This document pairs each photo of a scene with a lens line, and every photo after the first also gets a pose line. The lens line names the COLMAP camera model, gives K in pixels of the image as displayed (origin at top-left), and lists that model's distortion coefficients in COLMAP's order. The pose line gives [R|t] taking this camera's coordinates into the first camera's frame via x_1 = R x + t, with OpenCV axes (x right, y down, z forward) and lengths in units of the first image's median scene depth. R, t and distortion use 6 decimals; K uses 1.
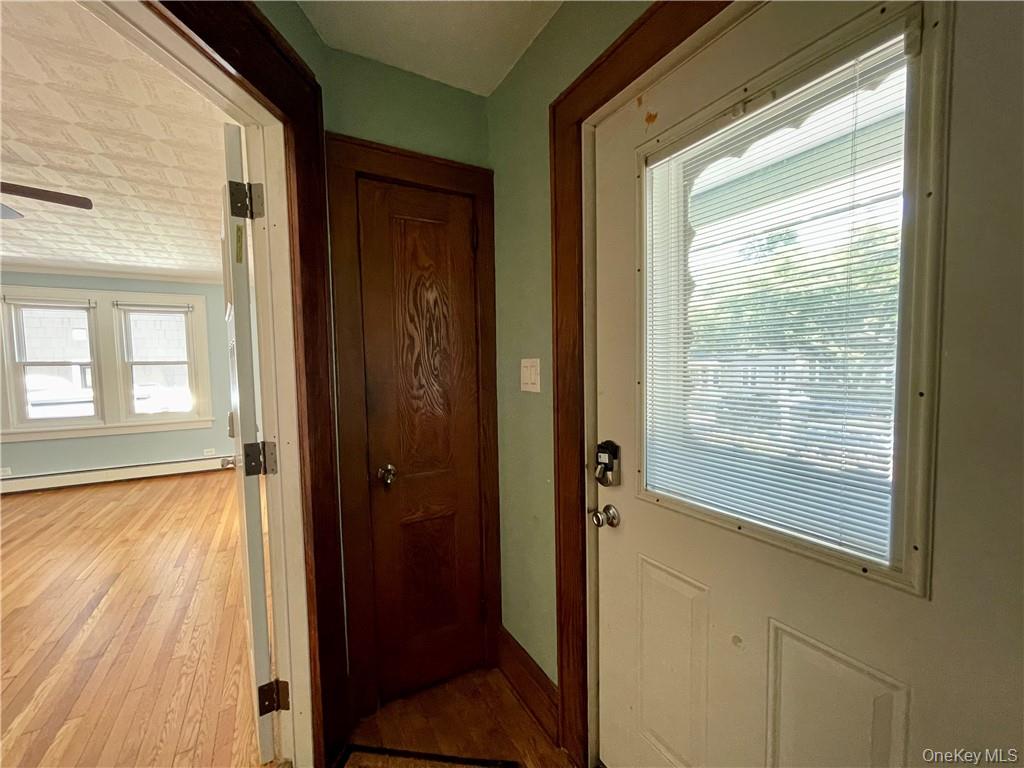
lens RADIAL K [[416.8, 0, 503.9], [0, 416.8, 389.3], [0, 0, 1]] dist [0.001719, 0.000208]
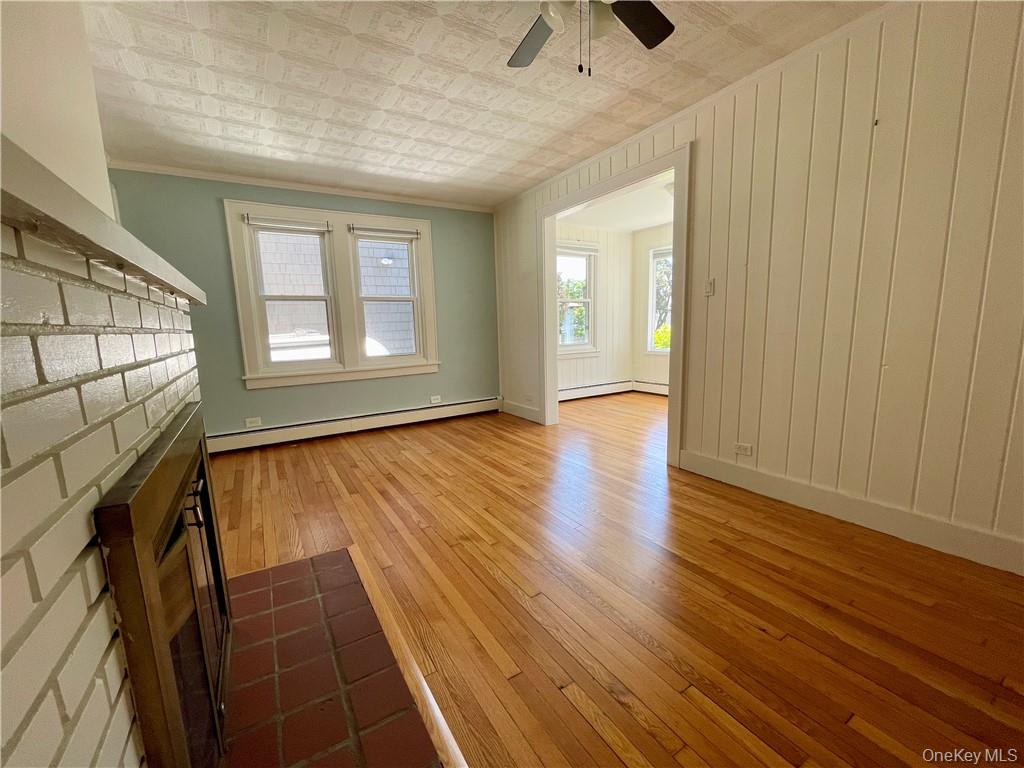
lens RADIAL K [[416.8, 0, 505.5], [0, 416.8, 388.4], [0, 0, 1]] dist [0.001719, 0.000208]
pose [[0.999081, -0.023046, 0.036134, -0.661437], [0.019724, 0.995770, 0.089744, 0.054467], [-0.038049, -0.088948, 0.995309, 0.106580]]
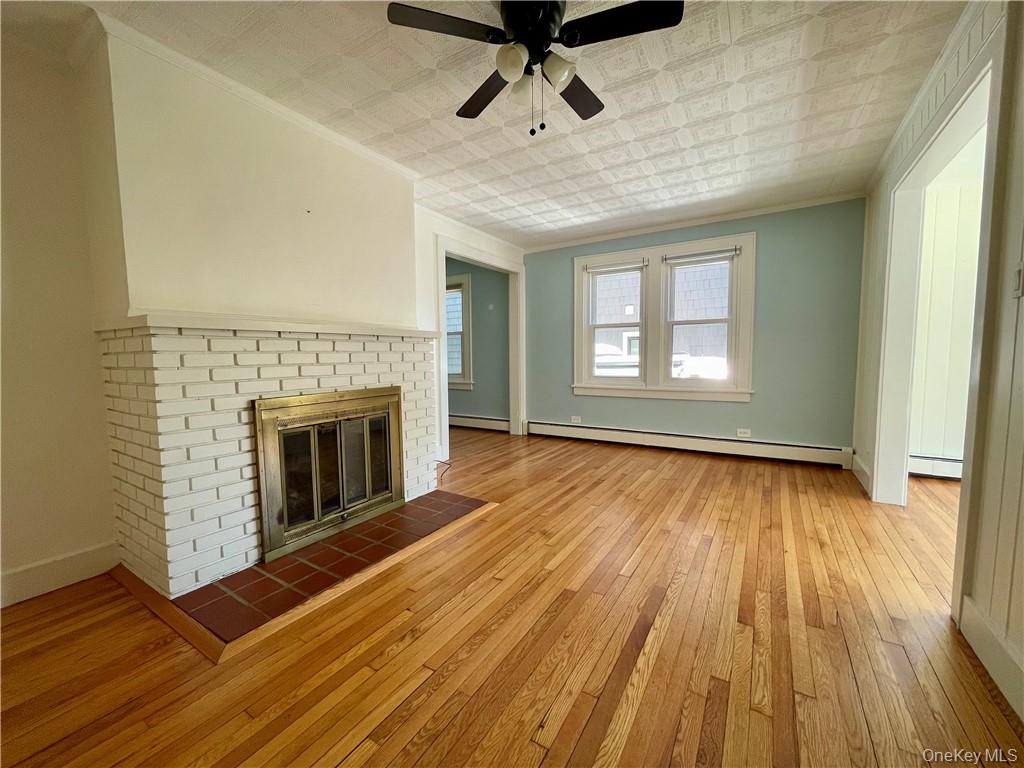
lens RADIAL K [[416.8, 0, 505.0], [0, 416.8, 389.6], [0, 0, 1]] dist [0.001719, 0.000208]
pose [[0.482428, 0.081050, -0.872178, -0.270569], [-0.050658, 0.996625, 0.064594, 0.044961], [0.874469, 0.013021, 0.484906, 0.245201]]
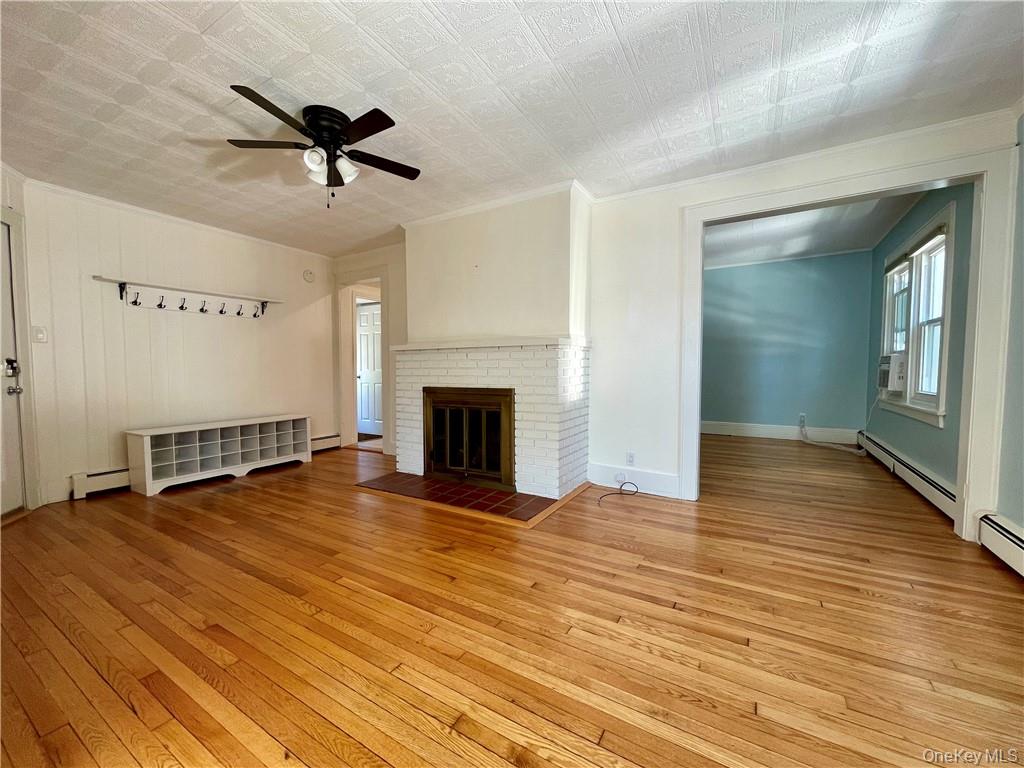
lens RADIAL K [[416.8, 0, 505.2], [0, 416.8, 389.6], [0, 0, 1]] dist [0.001719, 0.000208]
pose [[-0.871620, 0.044678, -0.488142, -0.515388], [-0.013144, 0.993349, 0.114388, 0.008693], [0.490006, 0.106119, -0.865236, 0.995463]]
